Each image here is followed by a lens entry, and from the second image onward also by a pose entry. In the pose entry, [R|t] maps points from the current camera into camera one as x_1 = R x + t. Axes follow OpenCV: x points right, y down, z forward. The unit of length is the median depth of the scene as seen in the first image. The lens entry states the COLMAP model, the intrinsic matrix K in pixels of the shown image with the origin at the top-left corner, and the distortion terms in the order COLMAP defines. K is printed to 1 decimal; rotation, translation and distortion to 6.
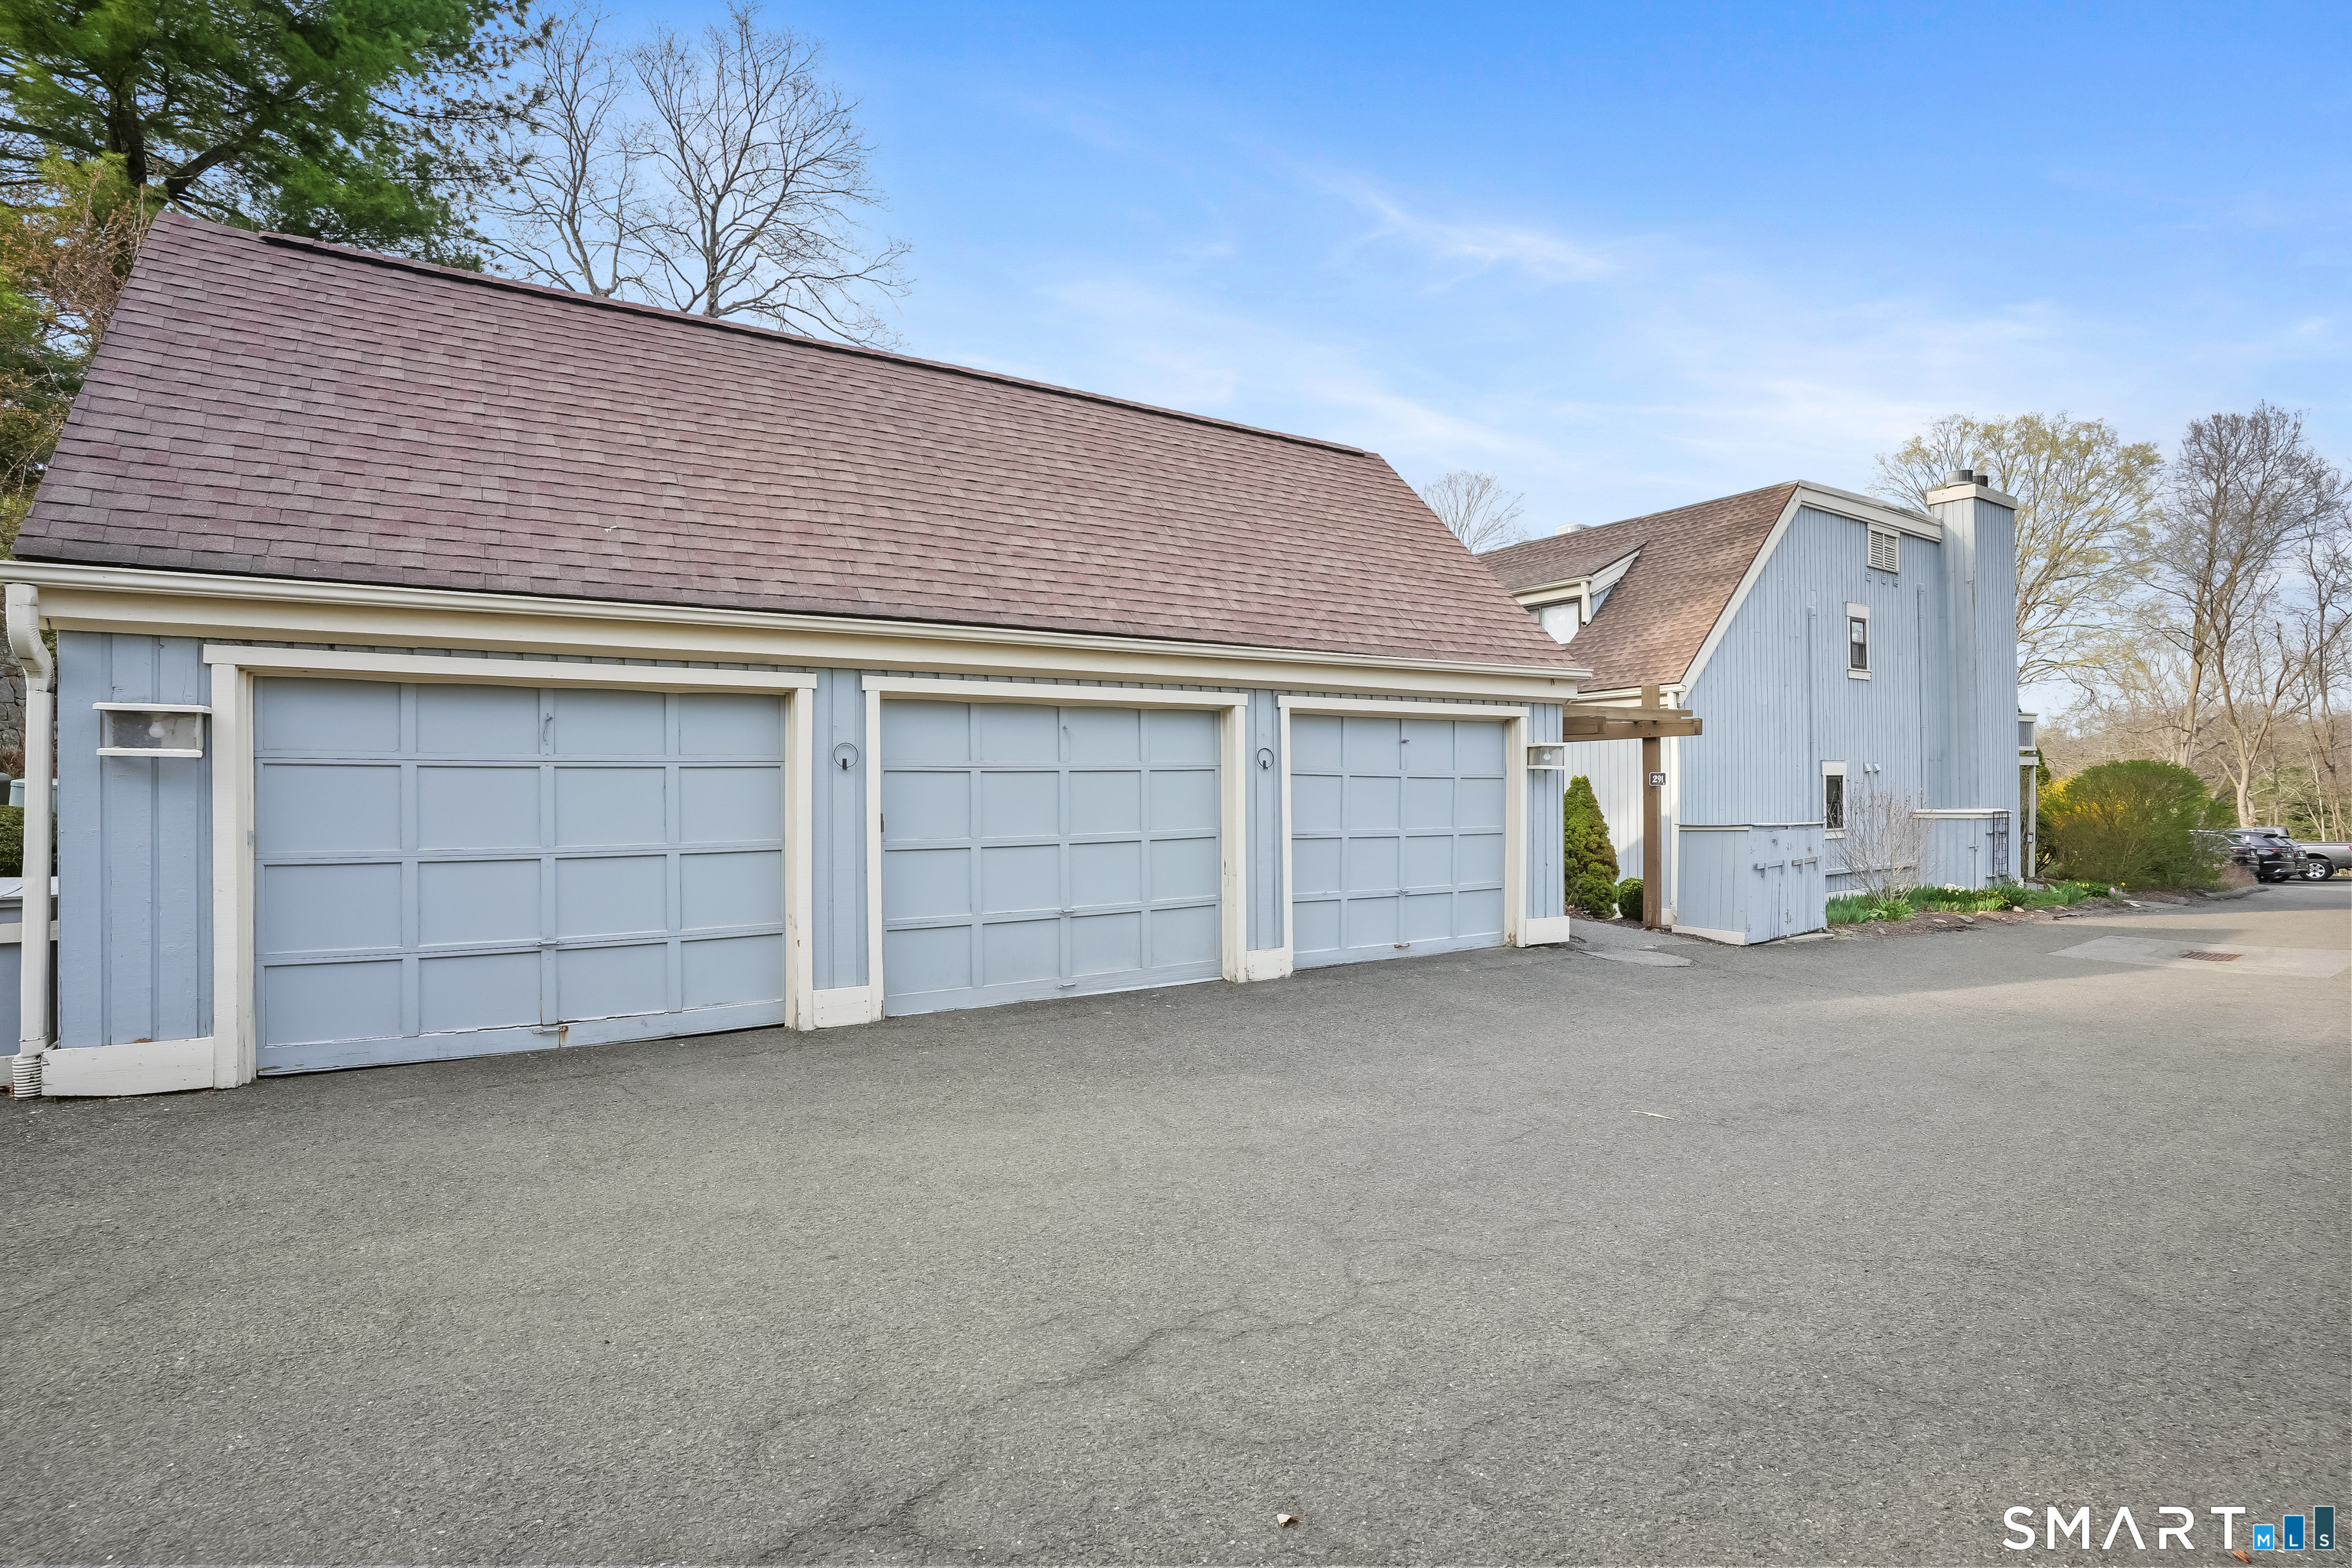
lens RADIAL K [[1147.8, 0, 1176.0], [0, 1147.8, 787.3], [0, 0, 1]] dist [-0.080311, 0.036926]
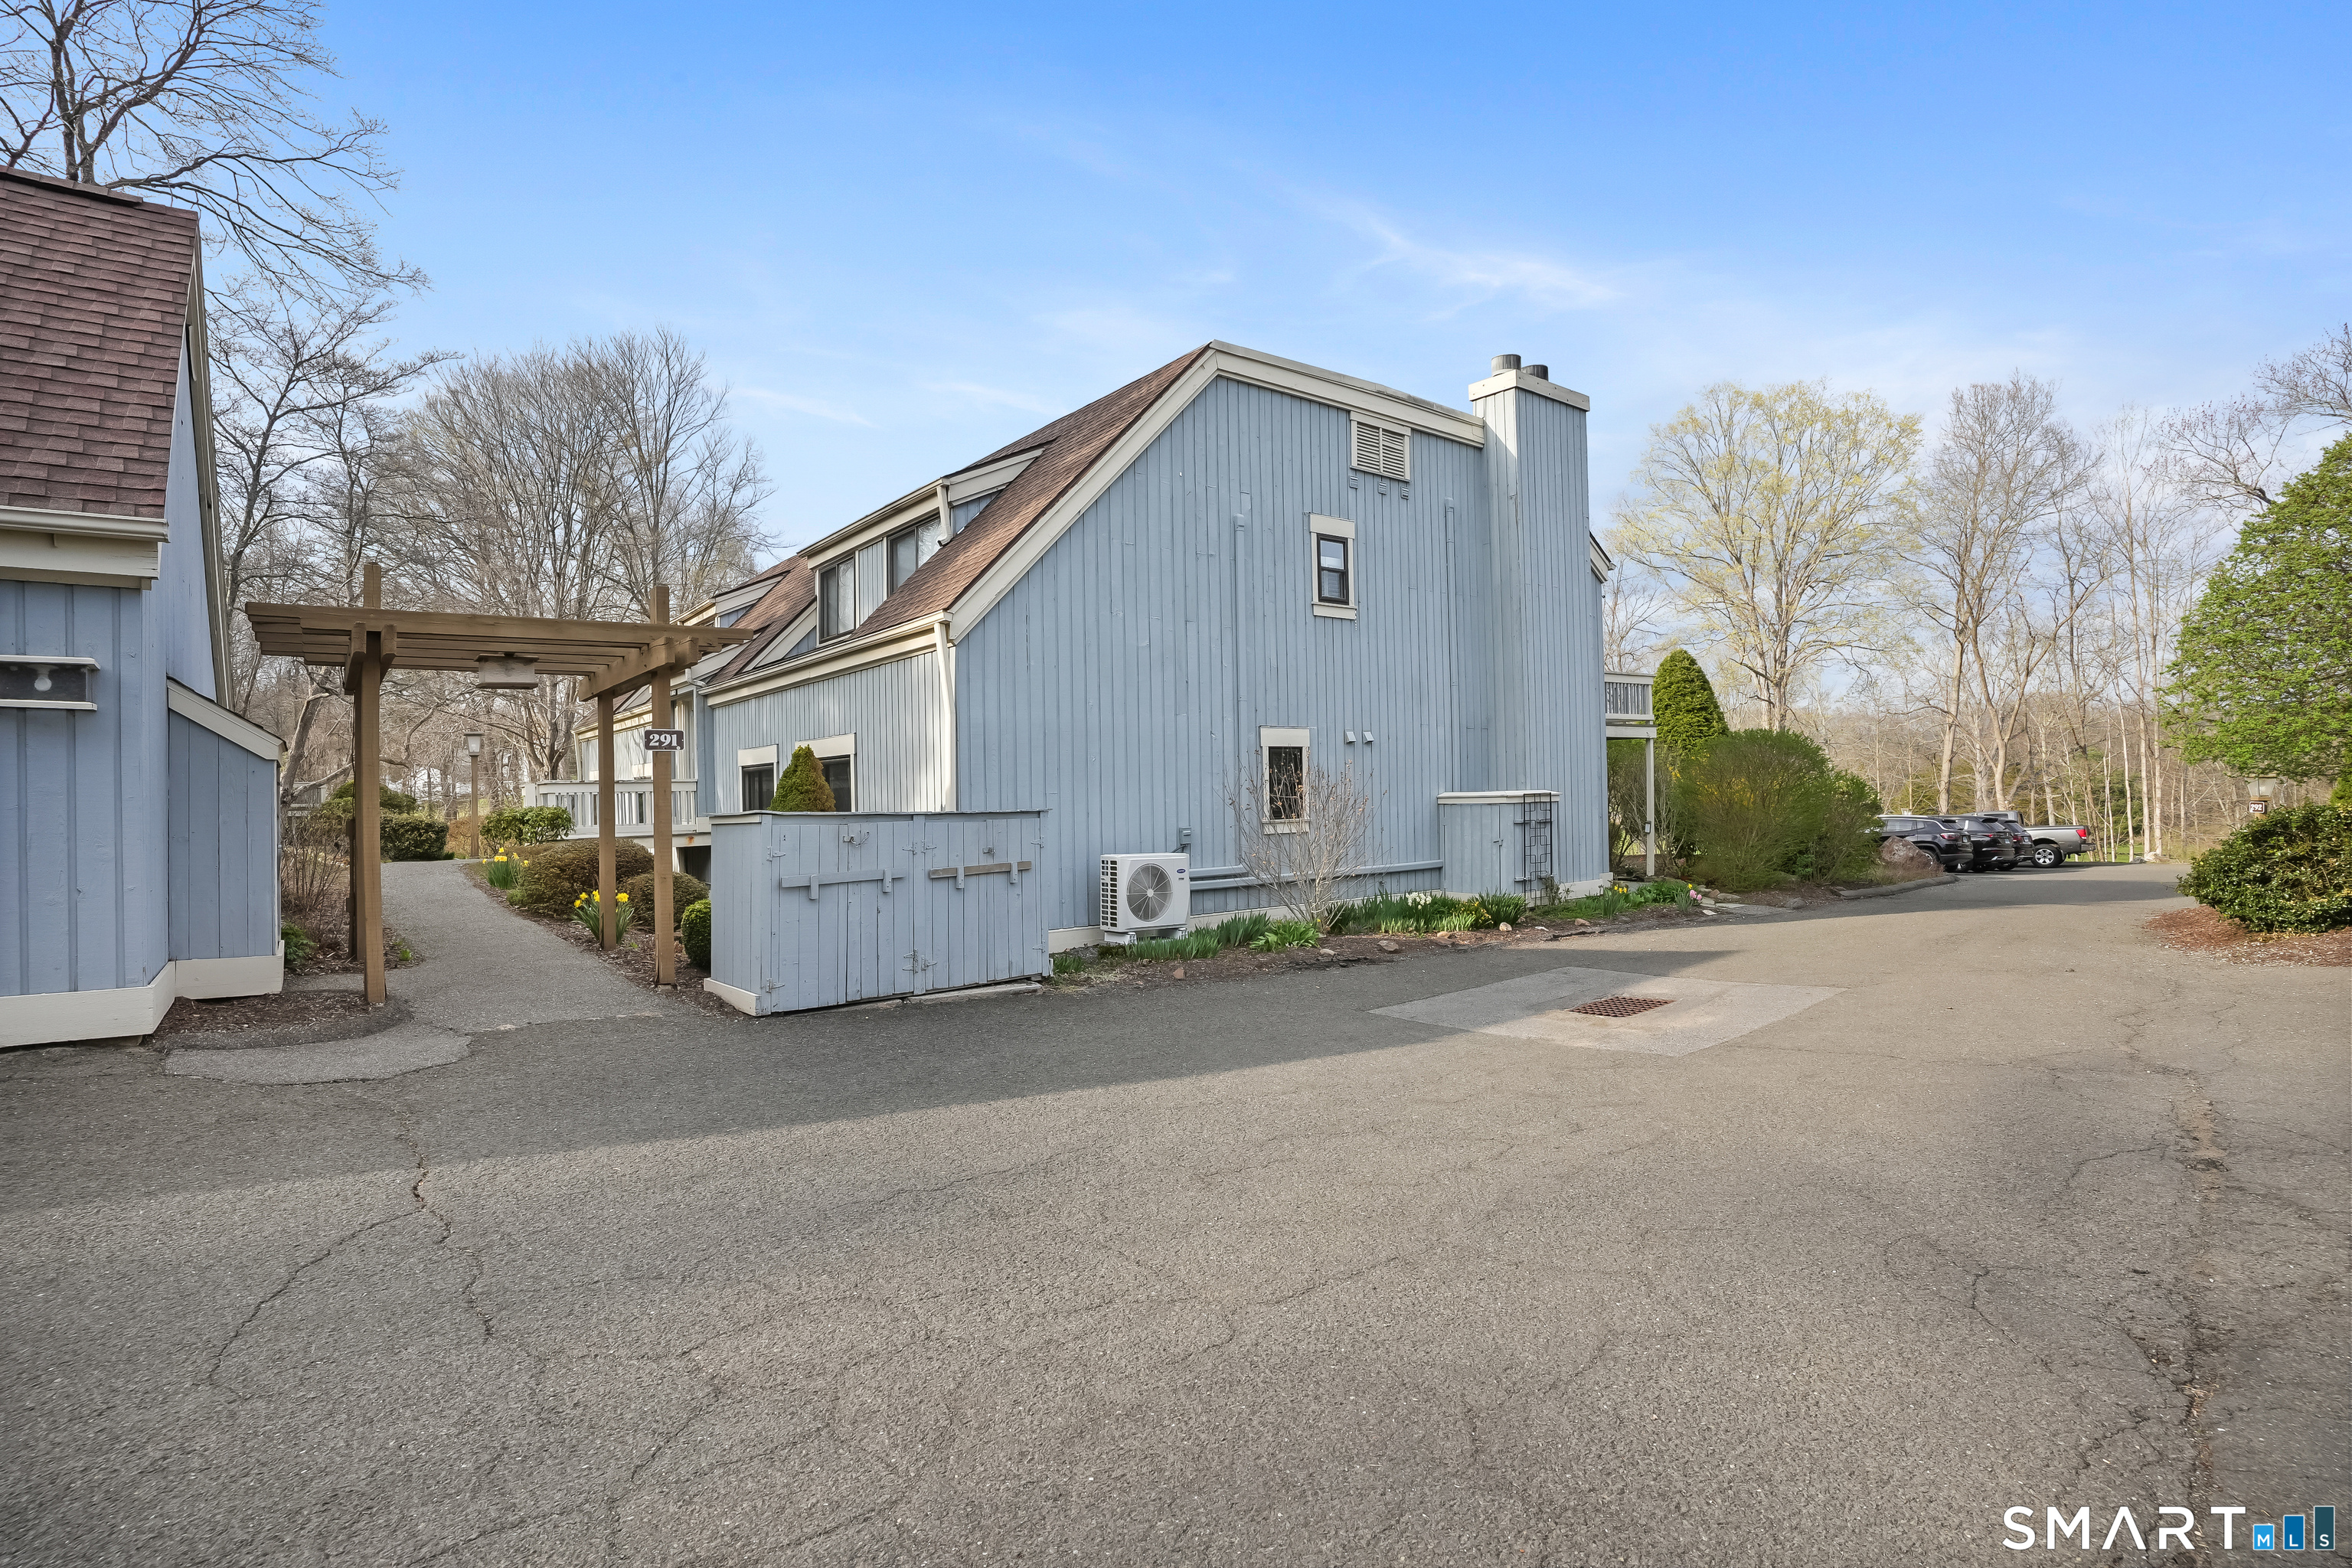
lens RADIAL K [[1143.1, 0, 1179.1], [0, 1143.1, 792.2], [0, 0, 1]] dist [-0.077067, 0.033753]
pose [[0.996230, -0.014365, 0.085551, 0.425078], [0.014153, 0.999895, 0.003084, 0.014832], [-0.085587, -0.001861, 0.996329, 0.244939]]
